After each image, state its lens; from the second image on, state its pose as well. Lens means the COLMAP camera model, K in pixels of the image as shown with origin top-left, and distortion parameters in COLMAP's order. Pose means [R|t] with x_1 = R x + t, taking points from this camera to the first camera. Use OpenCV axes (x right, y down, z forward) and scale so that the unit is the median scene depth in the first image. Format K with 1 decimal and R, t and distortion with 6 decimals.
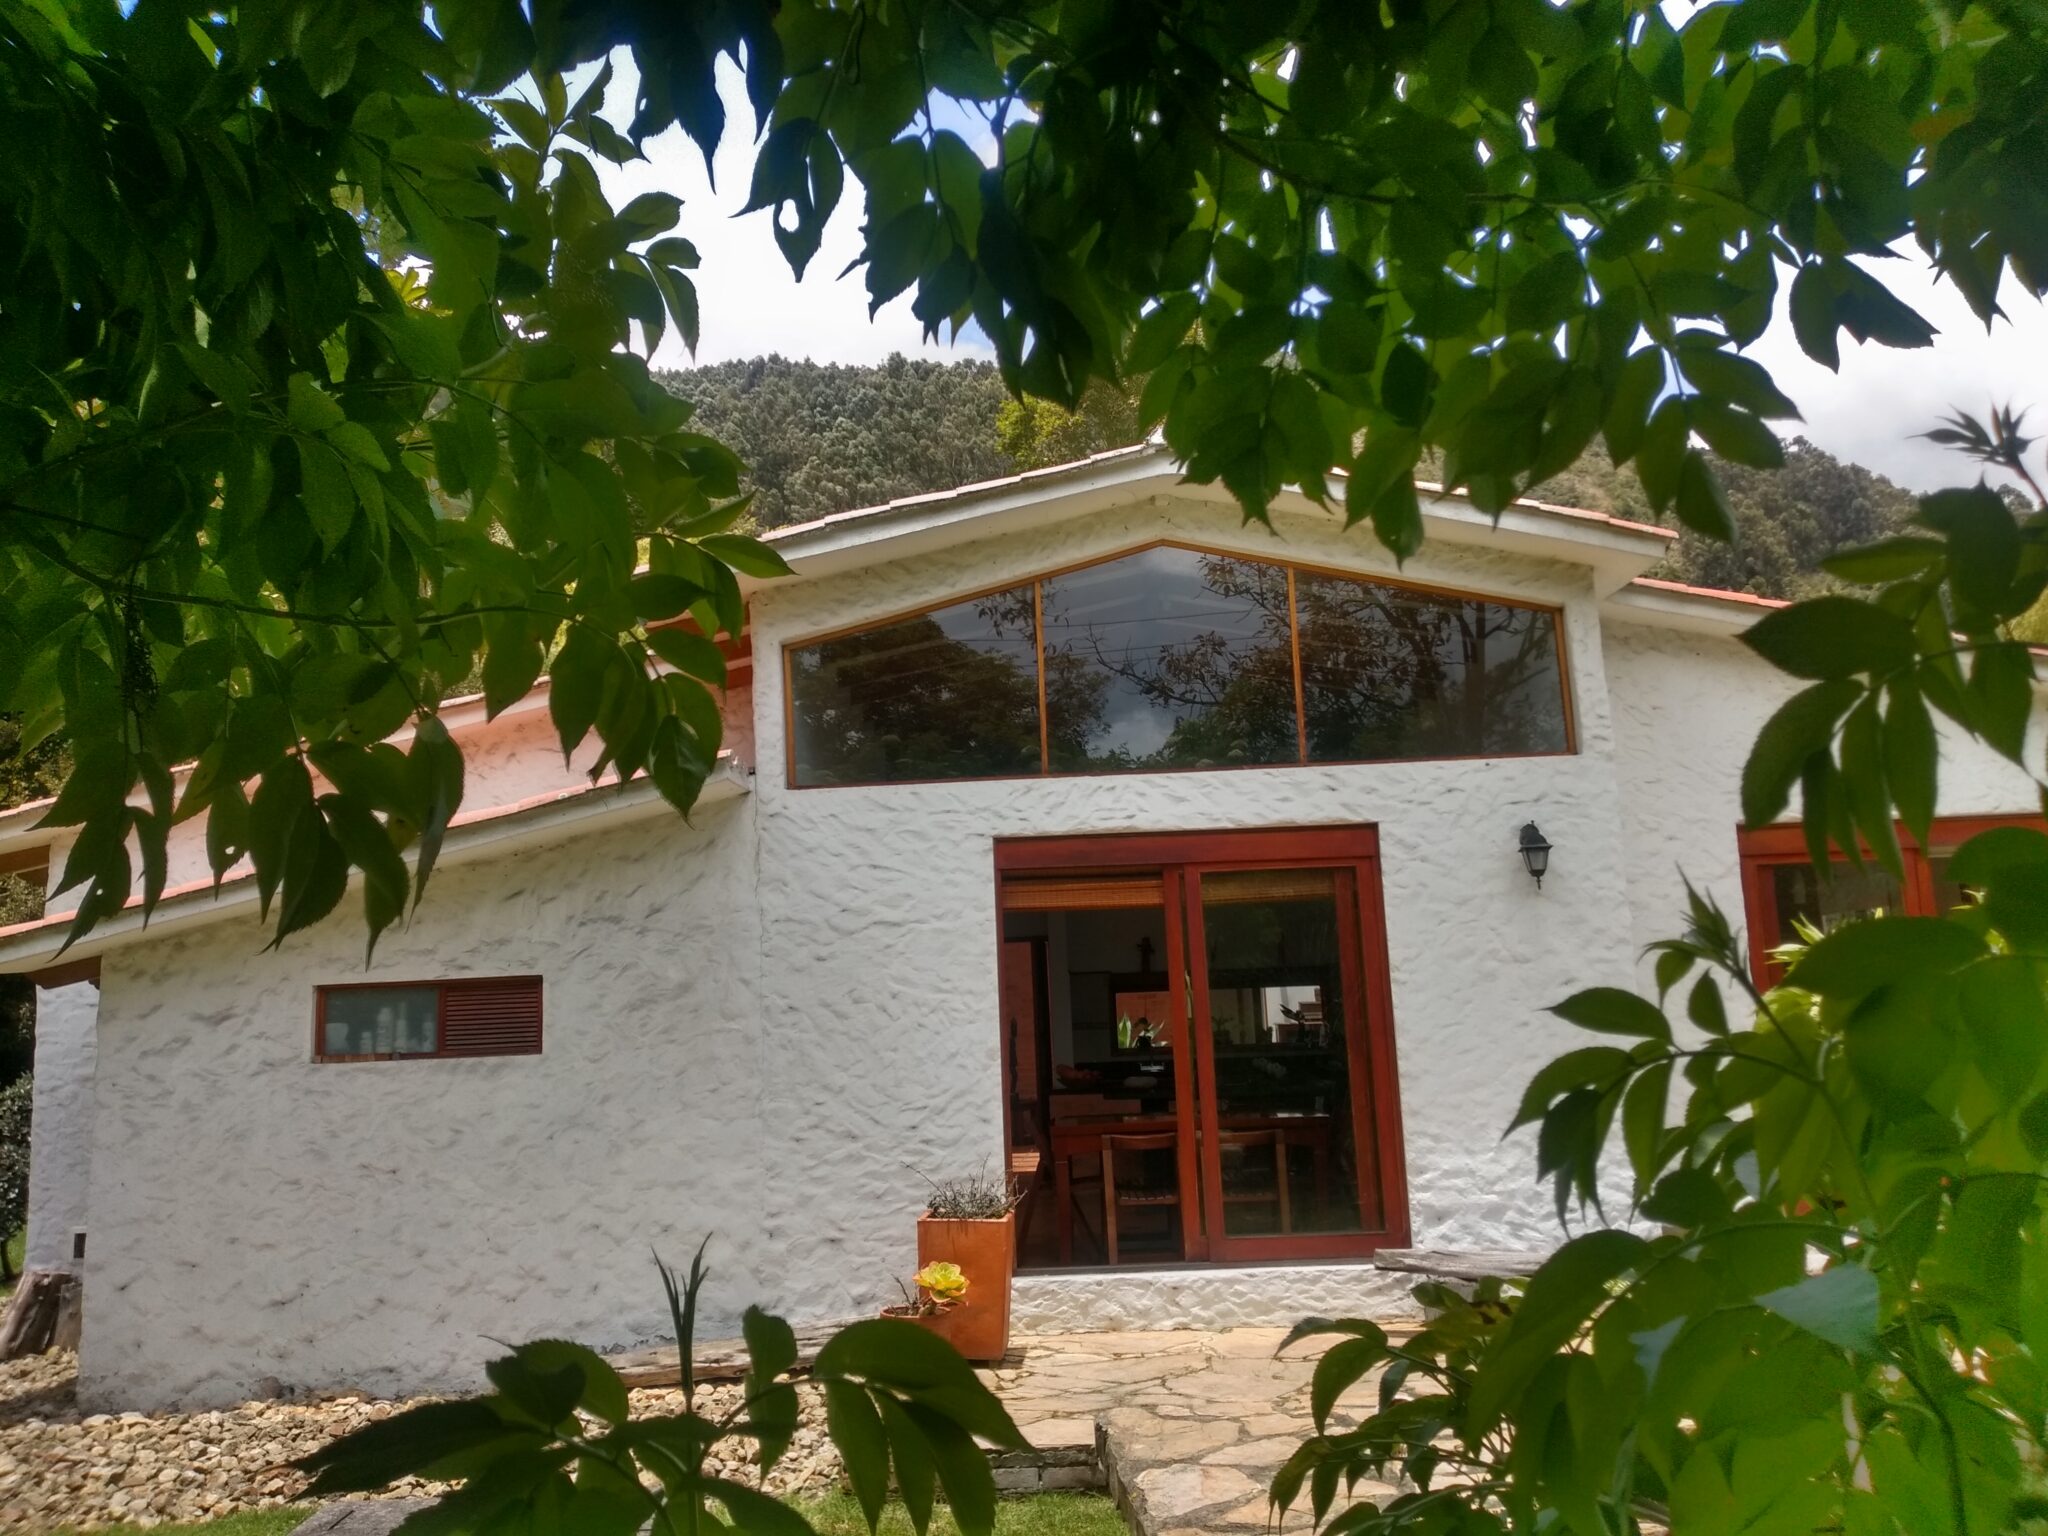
lens RADIAL K [[1587.2, 0, 1036.8], [0, 1587.2, 748.3], [0, 0, 1]] dist [0.015700, -0.040971]
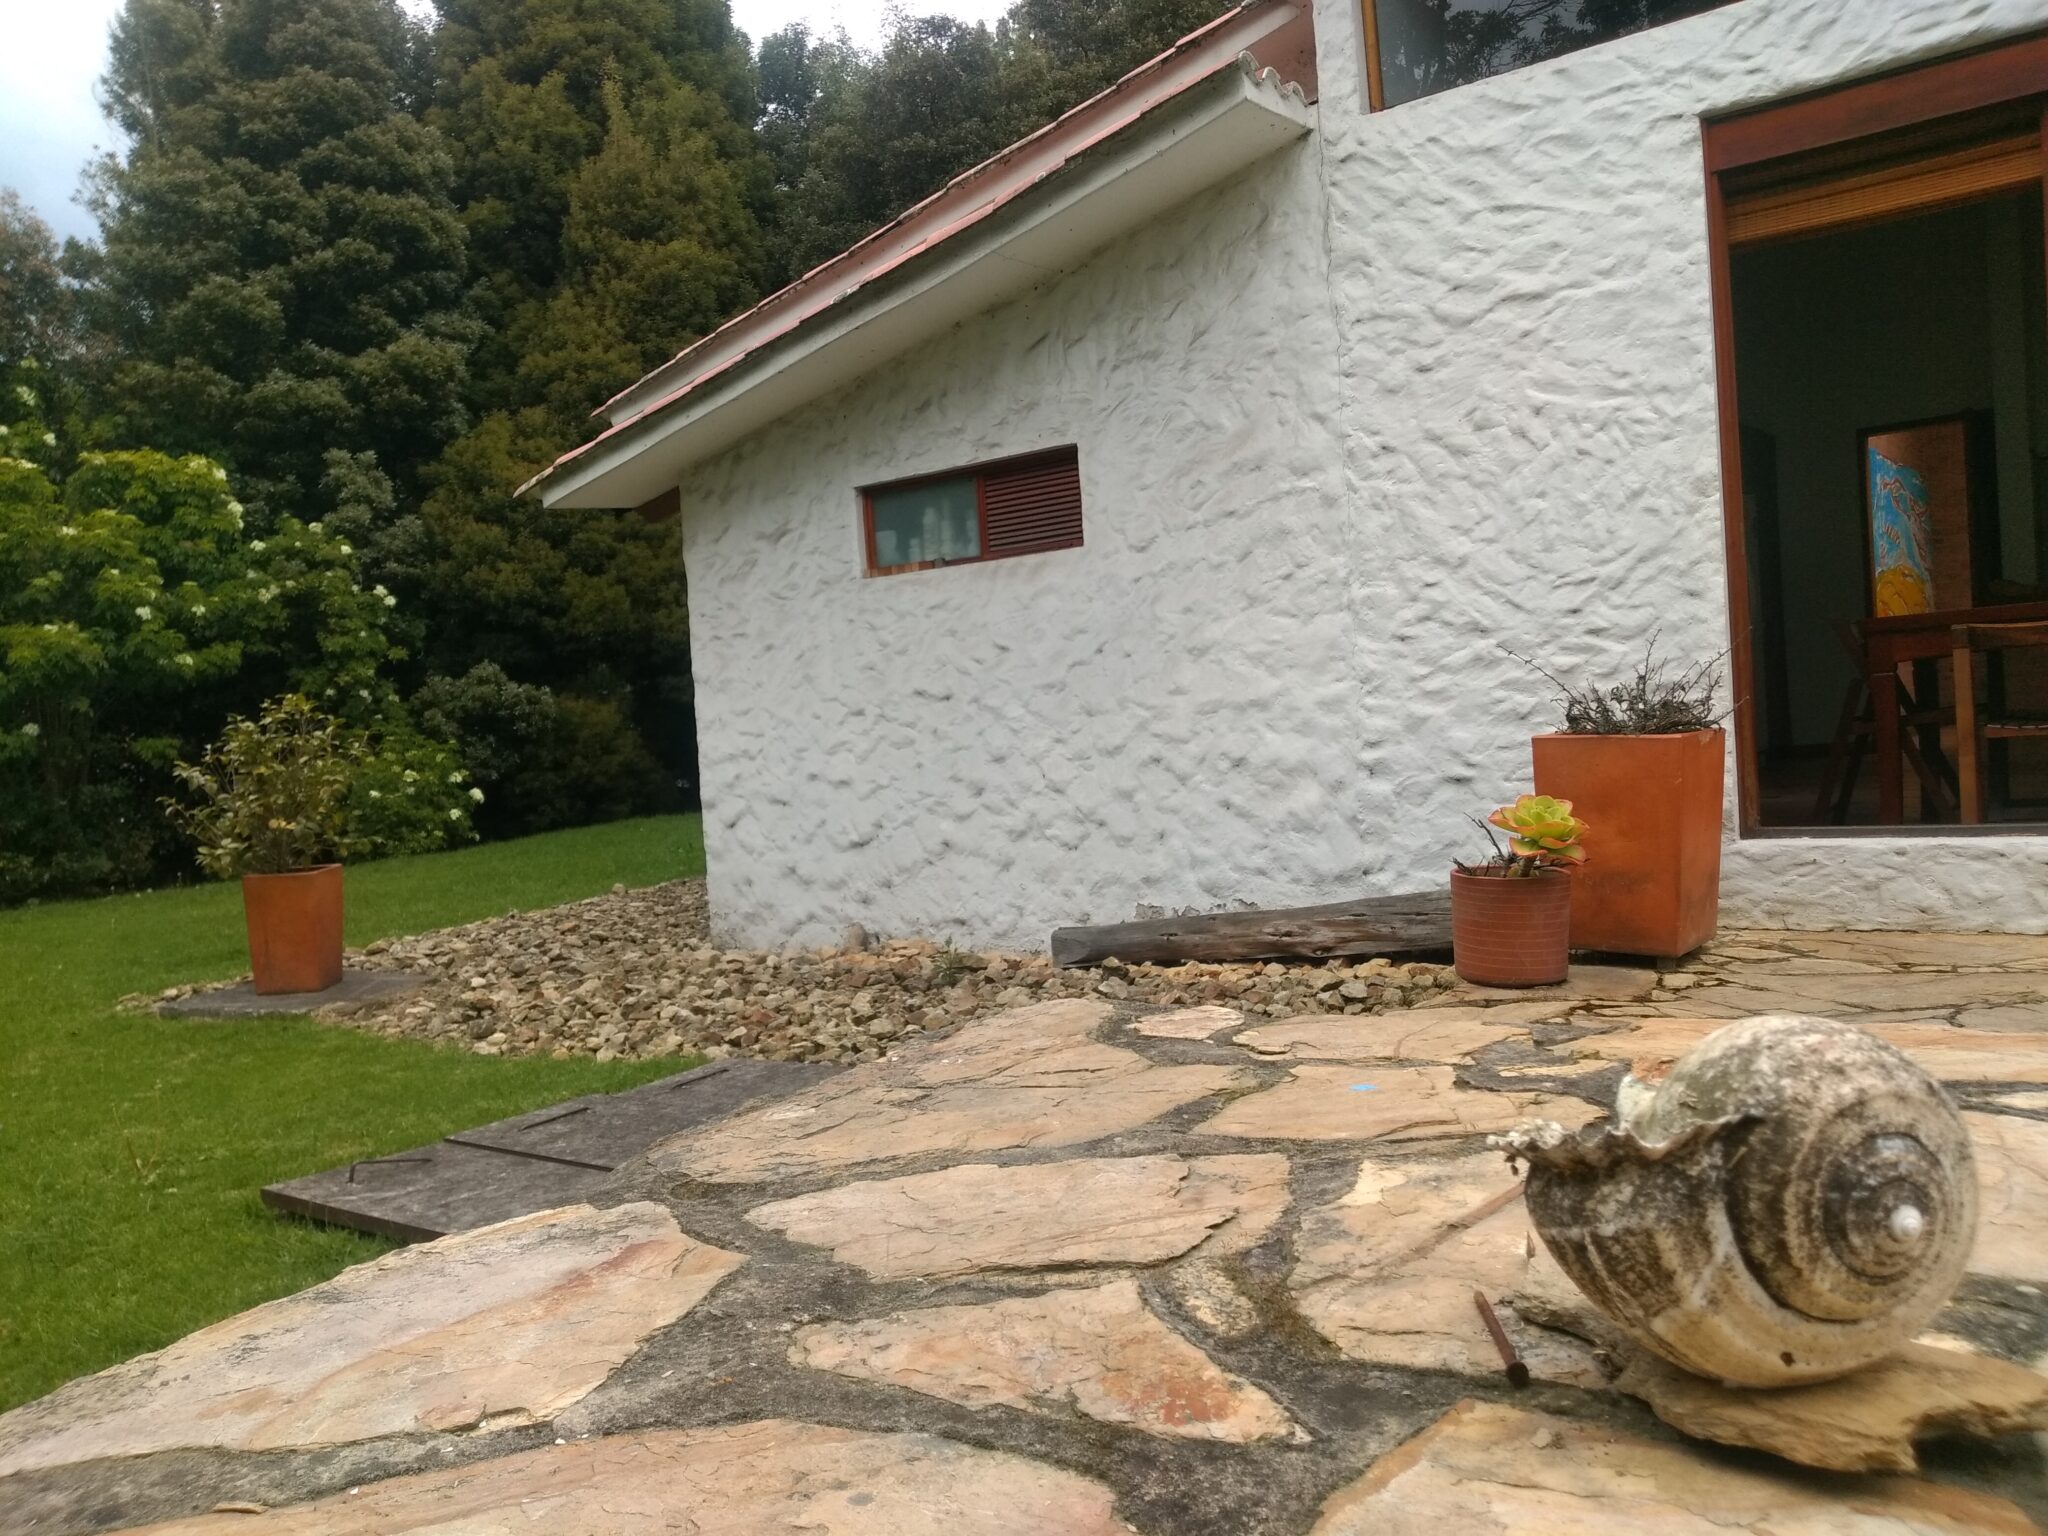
lens RADIAL K [[1573.2, 0, 1055.1], [0, 1573.2, 769.4], [0, 0, 1]] dist [0.039950, -0.053651]
pose [[0.823707, 0.002135, -0.567011, 0.110023], [0.136726, 0.969737, 0.202275, 0.141655], [0.550284, -0.244141, 0.798488, 0.357768]]
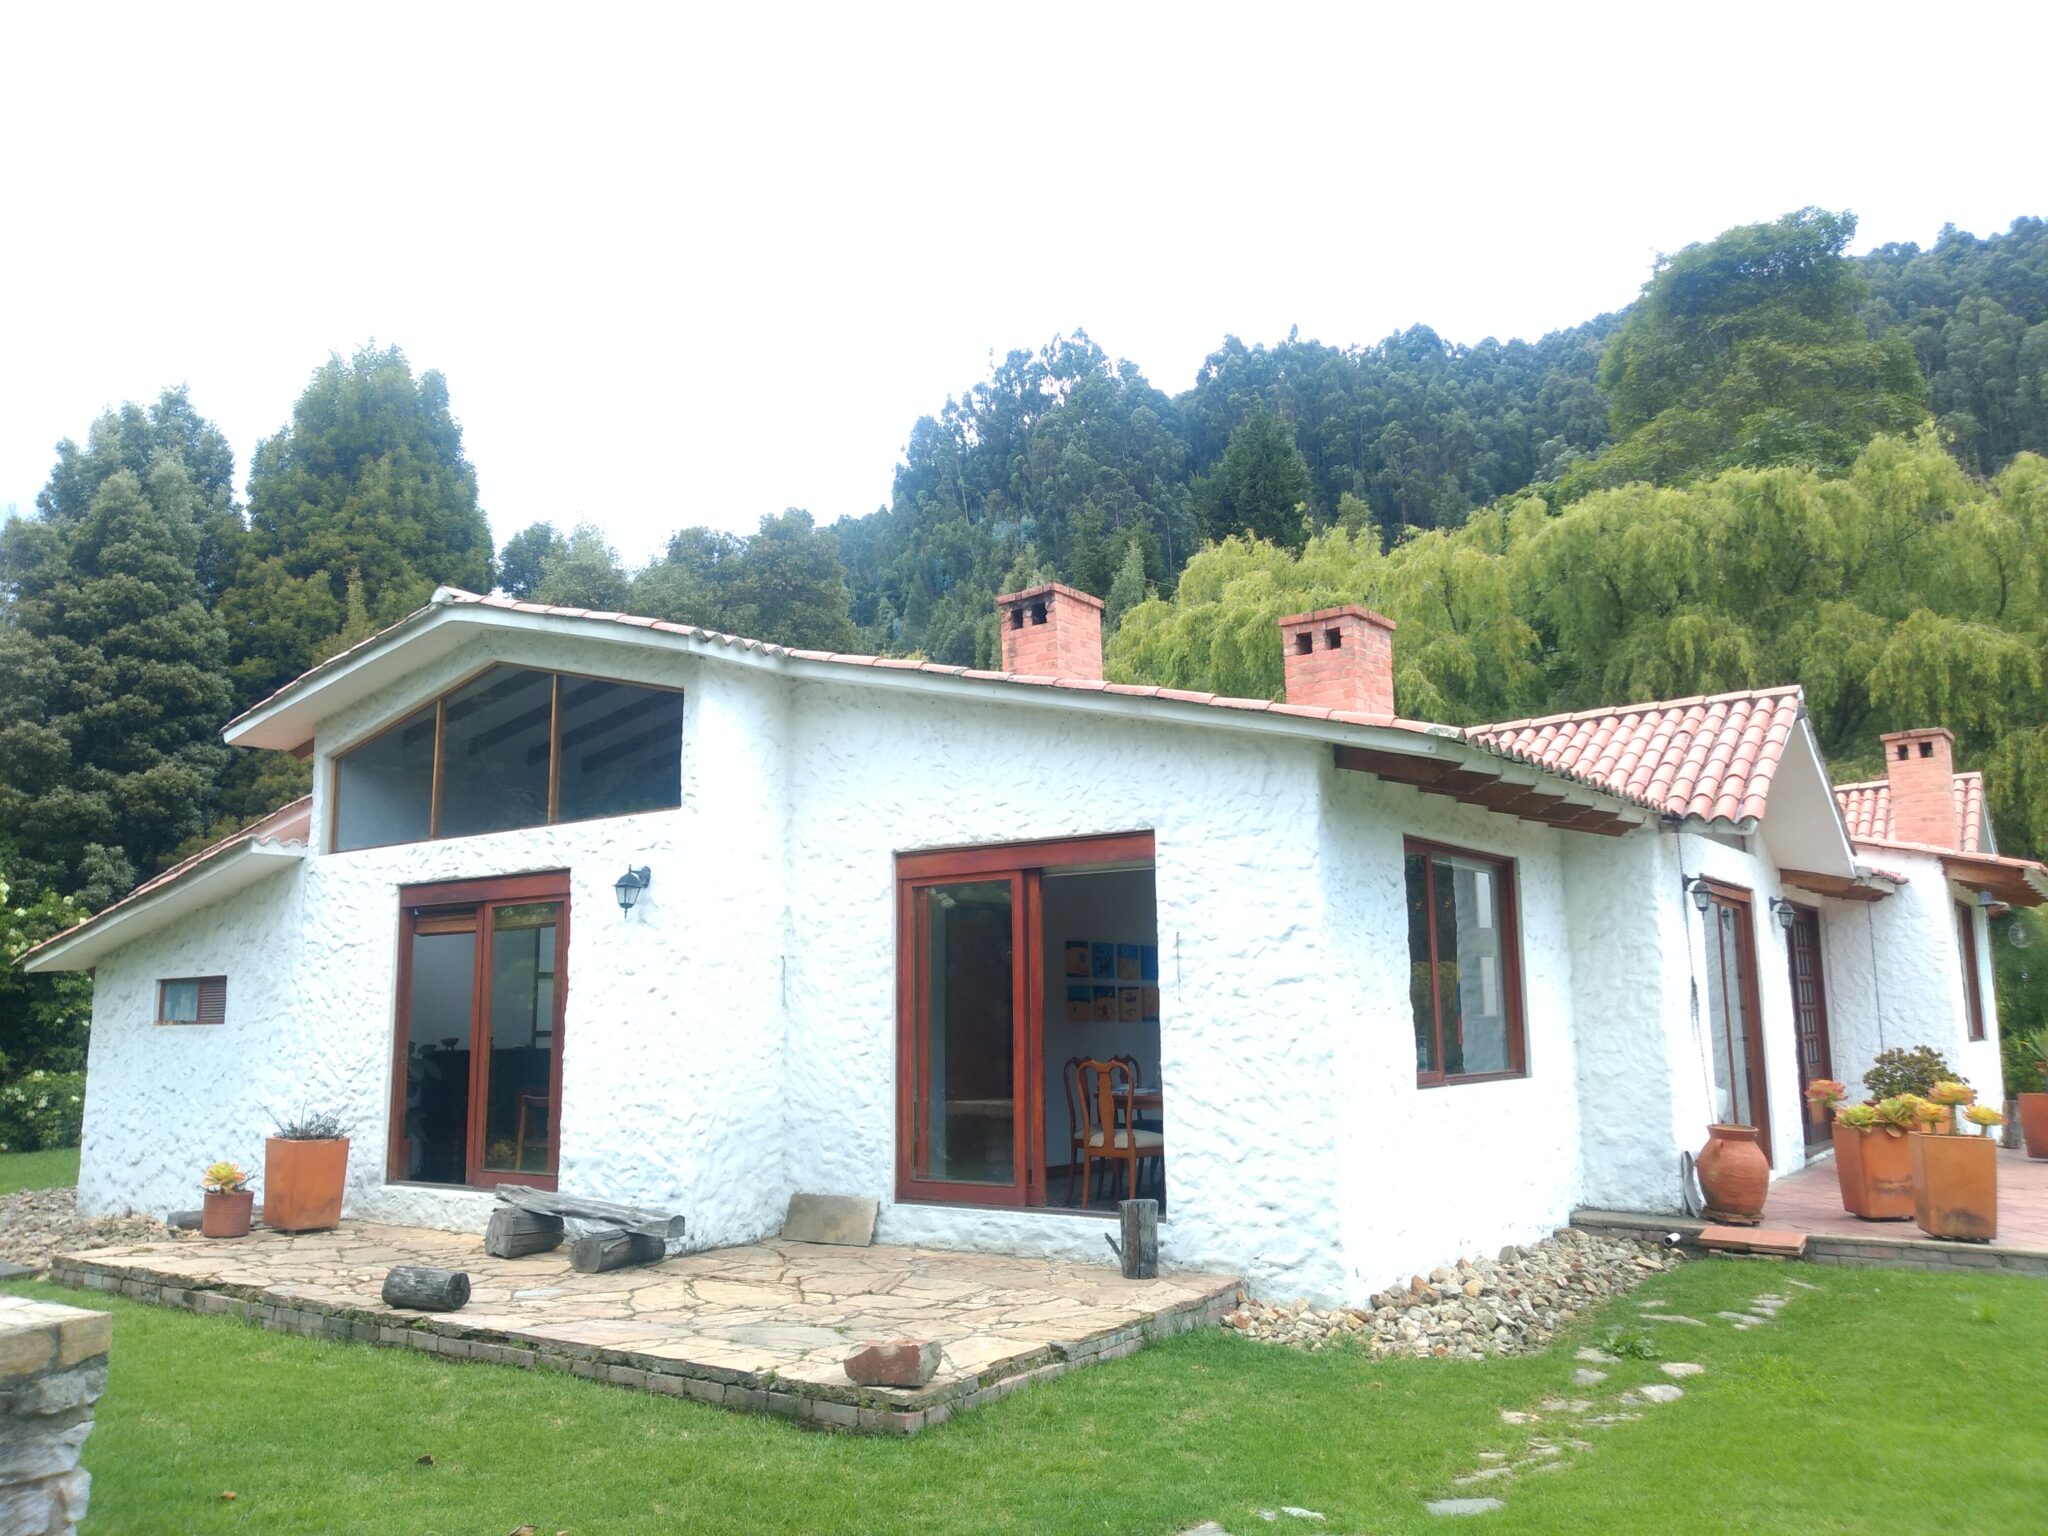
lens RADIAL K [[1587.2, 0, 1098.4], [0, 1587.2, 800.5], [0, 0, 1]] dist [0.015700, -0.040971]
pose [[0.843462, -0.047071, -0.535122, 1.312664], [0.077523, 0.996392, 0.034545, -0.021080], [0.531566, -0.070622, 0.844068, 0.128856]]
